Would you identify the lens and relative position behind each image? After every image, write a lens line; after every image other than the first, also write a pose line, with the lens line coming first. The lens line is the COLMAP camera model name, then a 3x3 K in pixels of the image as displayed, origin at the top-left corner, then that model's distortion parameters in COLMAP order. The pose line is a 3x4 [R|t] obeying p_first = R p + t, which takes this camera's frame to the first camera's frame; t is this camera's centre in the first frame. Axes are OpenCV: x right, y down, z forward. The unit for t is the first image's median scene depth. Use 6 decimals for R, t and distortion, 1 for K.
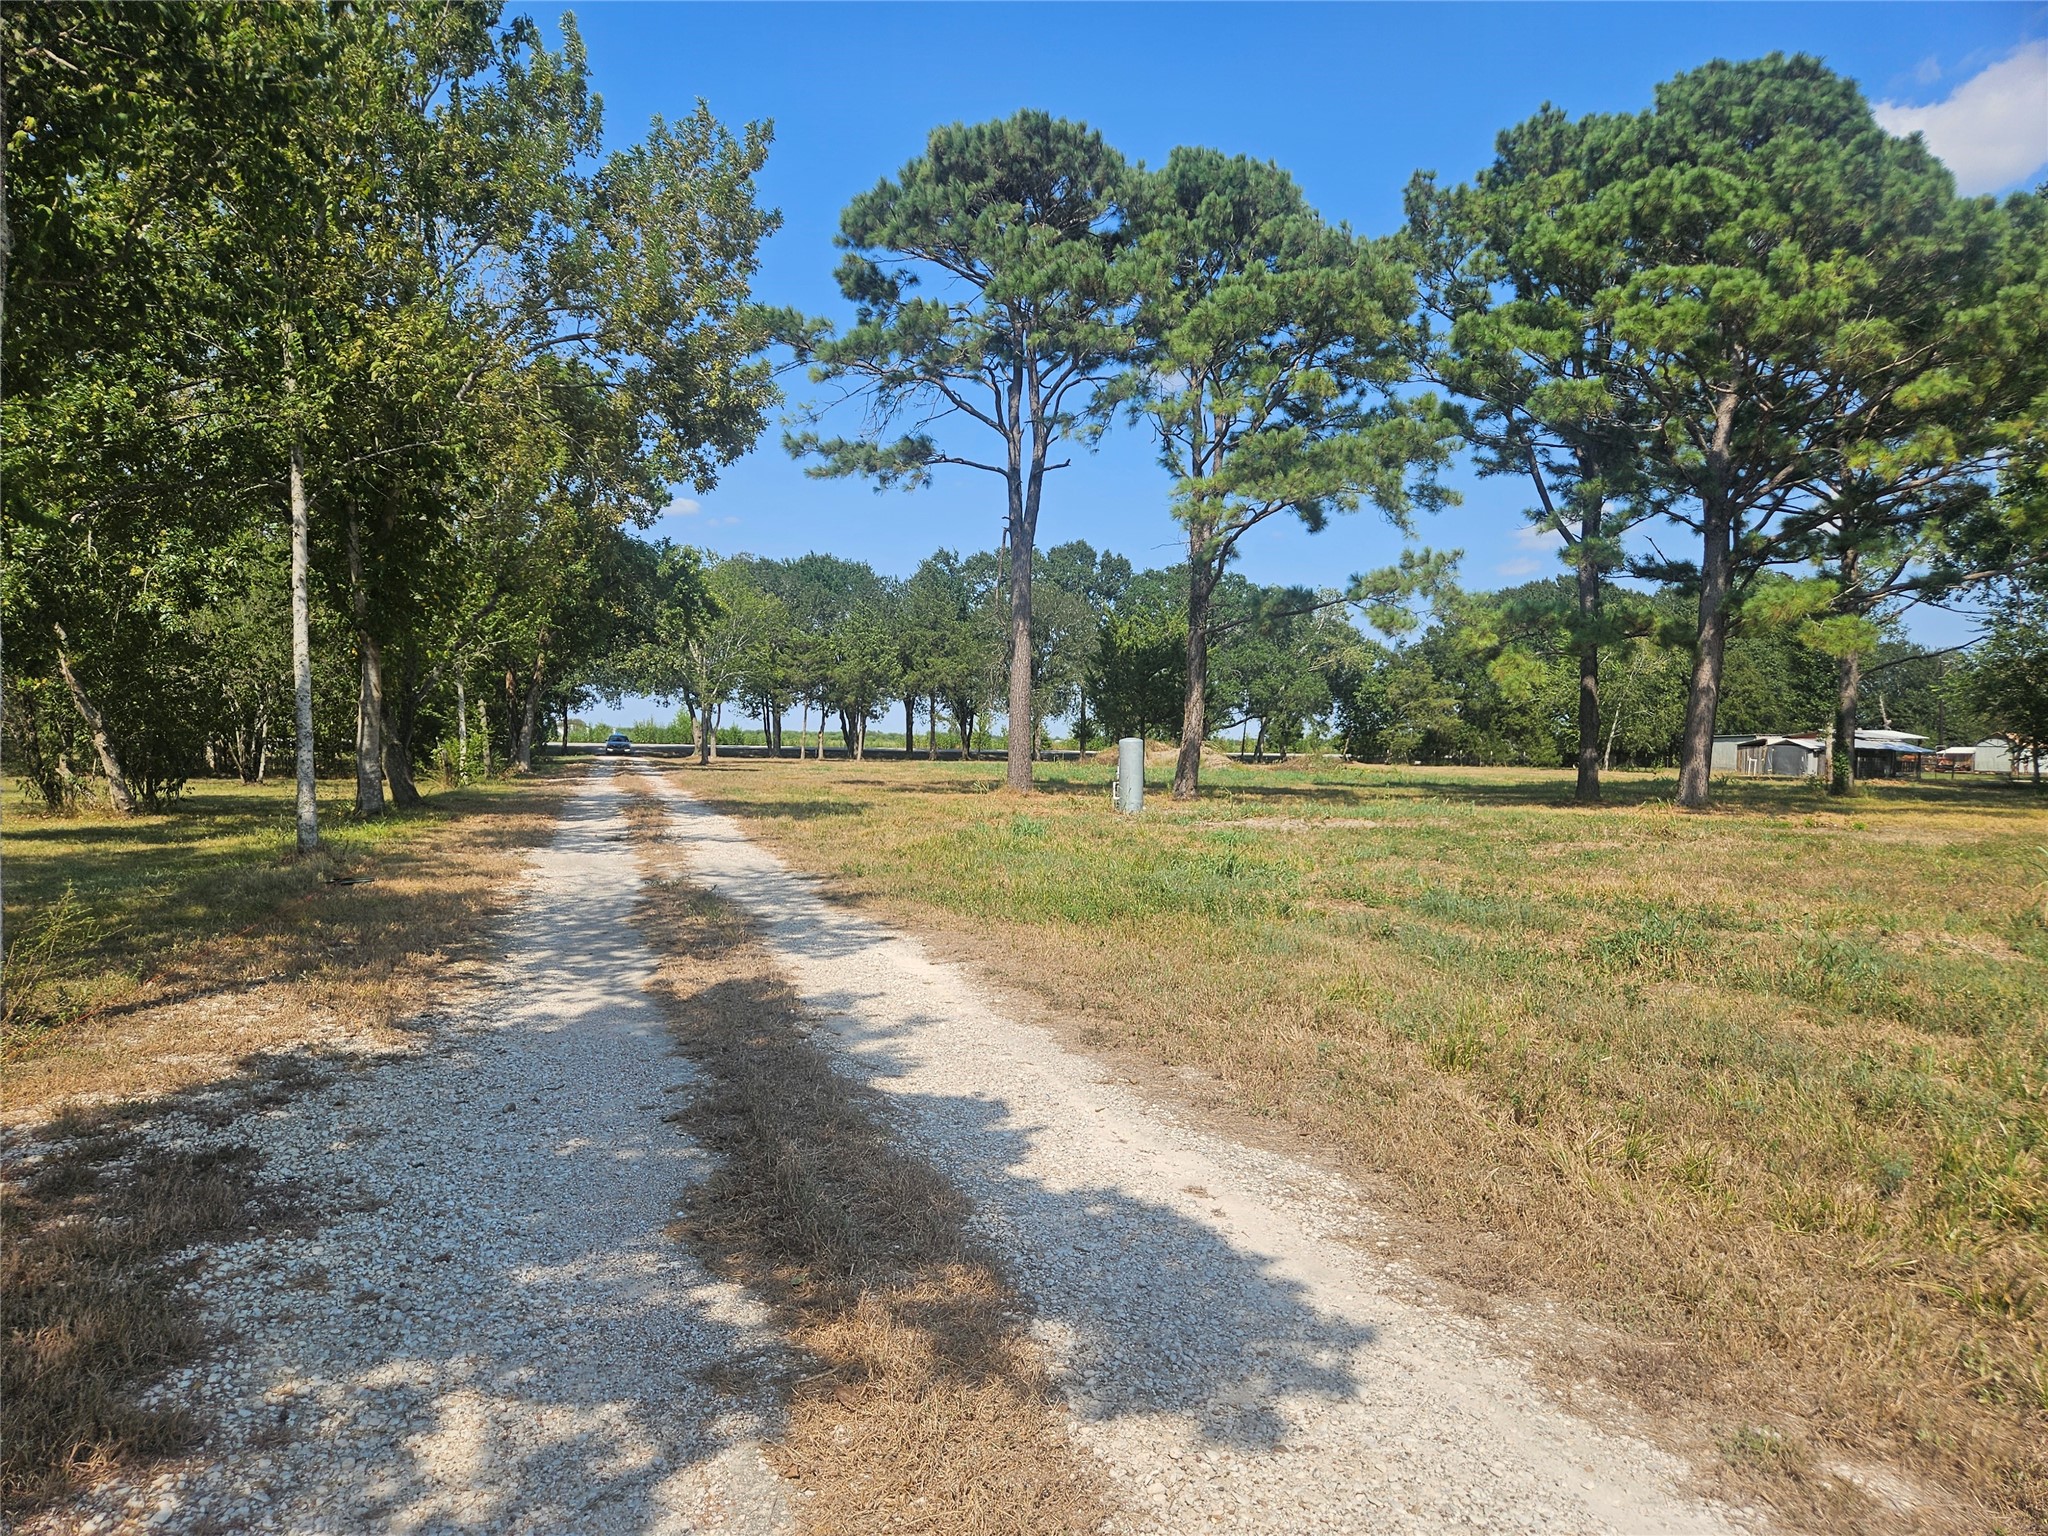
lens RADIAL K [[1391.9, 0, 1019.1], [0, 1391.9, 776.8], [0, 0, 1]] dist [0.207495, -0.222957]
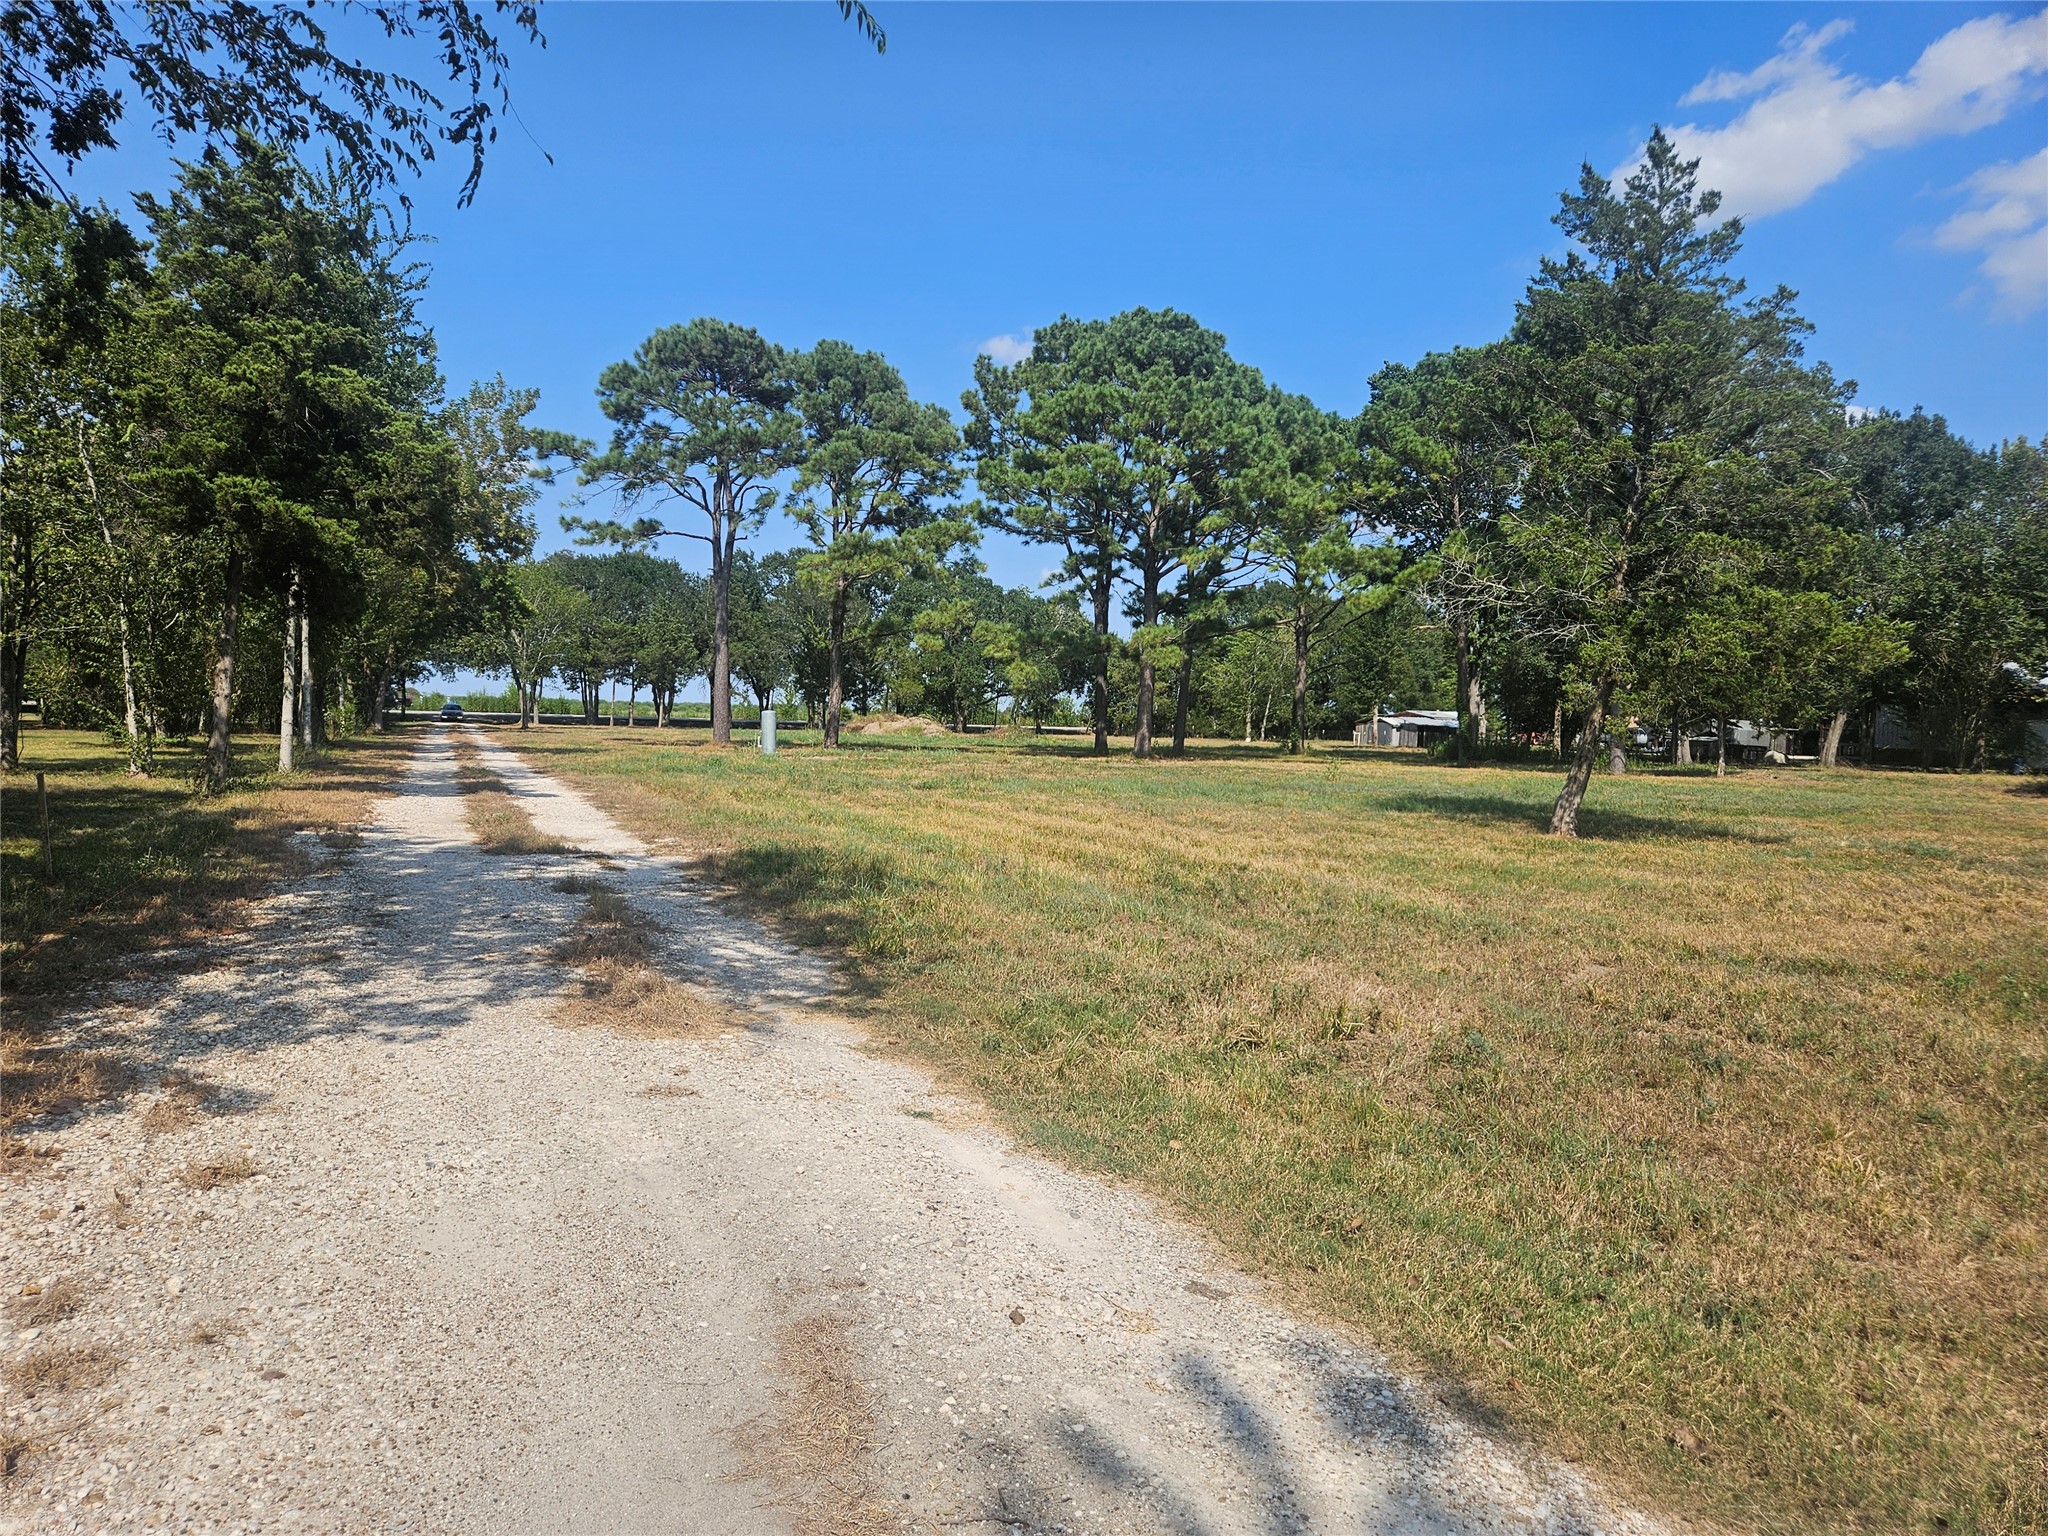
lens RADIAL K [[1475.9, 0, 1024.0], [0, 1475.9, 768.0], [0, 0, 1]] dist [0.151758, -0.001104]
pose [[0.996381, 0.006392, 0.084757, 0.138006], [-0.007248, 0.999926, 0.009796, 0.012755], [-0.084688, -0.010375, 0.996353, -0.475250]]
